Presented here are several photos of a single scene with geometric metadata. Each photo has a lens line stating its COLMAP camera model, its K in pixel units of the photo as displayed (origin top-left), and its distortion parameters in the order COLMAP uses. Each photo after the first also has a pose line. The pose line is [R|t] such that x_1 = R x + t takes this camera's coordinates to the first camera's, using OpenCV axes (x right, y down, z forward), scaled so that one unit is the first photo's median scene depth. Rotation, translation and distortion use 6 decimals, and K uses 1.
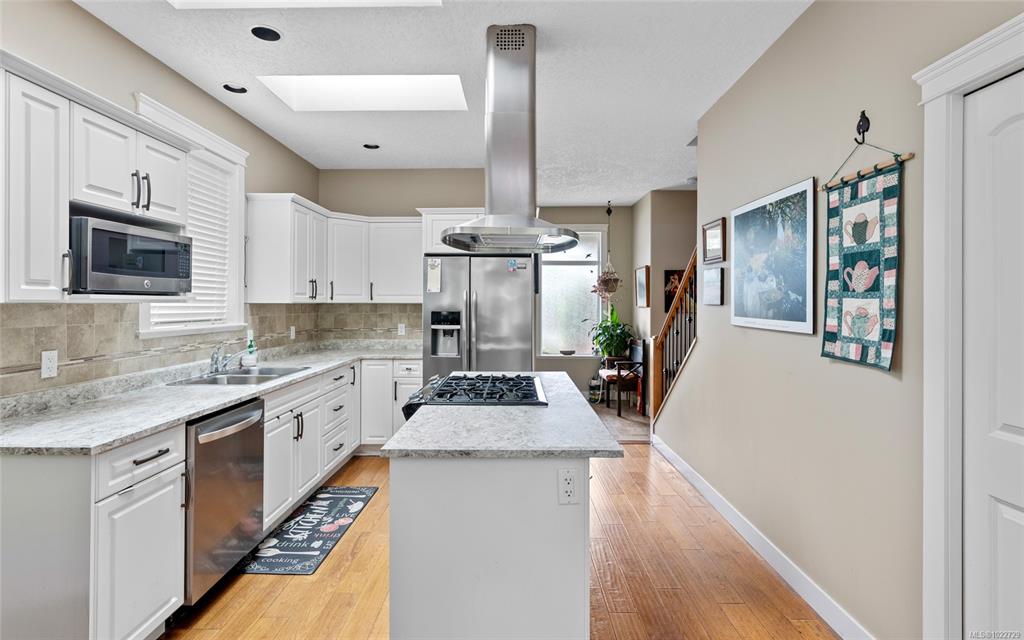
lens RADIAL K [[512.3, 0, 521.5], [0, 512.3, 299.5], [0, 0, 1]] dist [-0.014708, 0.004761]
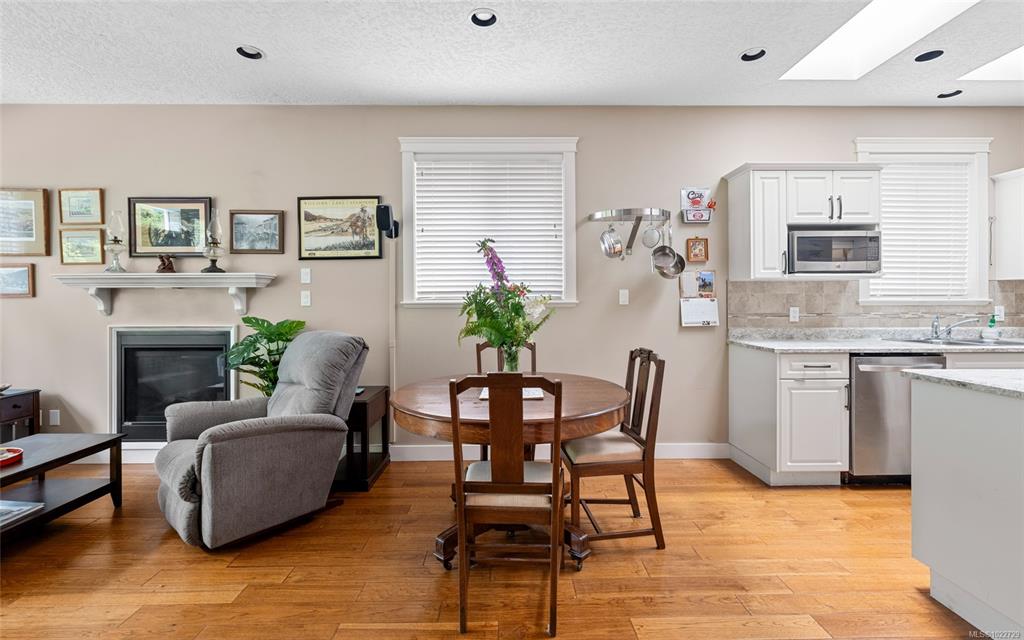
lens RADIAL K [[454.2, 0, 506.4], [0, 454.2, 301.0], [0, 0, 1]] dist [-0.004810, 0.000960]
pose [[0.015312, -0.003181, -0.999878, 0.533950], [0.011334, 0.999931, -0.003008, 0.057063], [0.999819, -0.011287, 0.015347, -0.042127]]
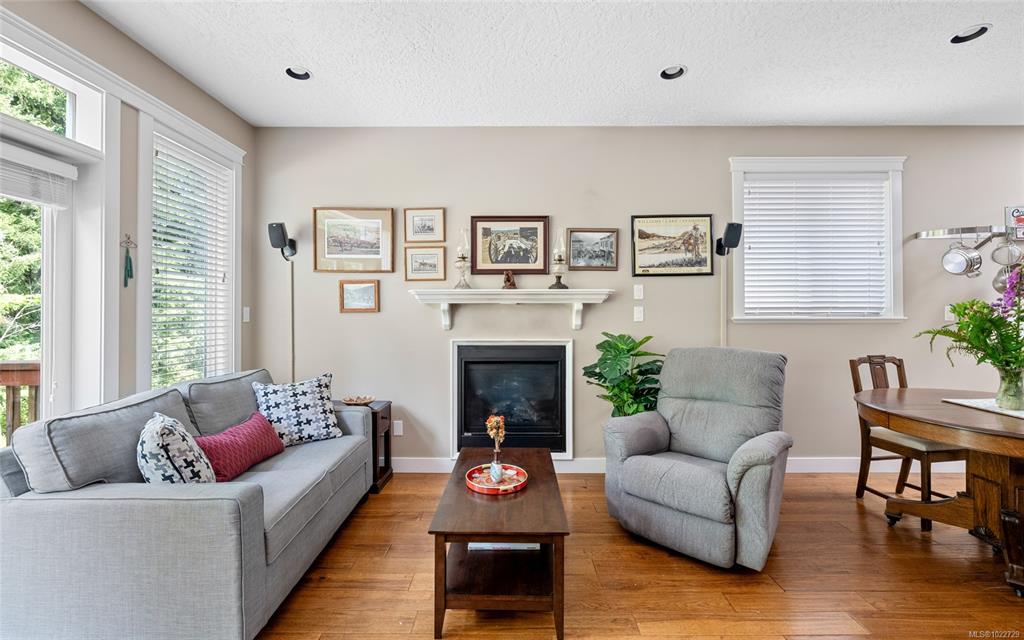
lens RADIAL K [[419.0, 0, 514.6], [0, 419.0, 309.1], [0, 0, 1]] dist [-0.003676, -0.000099]
pose [[-0.010576, -0.010549, -0.999888, 0.466427], [0.008488, 0.999907, -0.010639, 0.036037], [0.999908, -0.008600, -0.010485, -0.904268]]
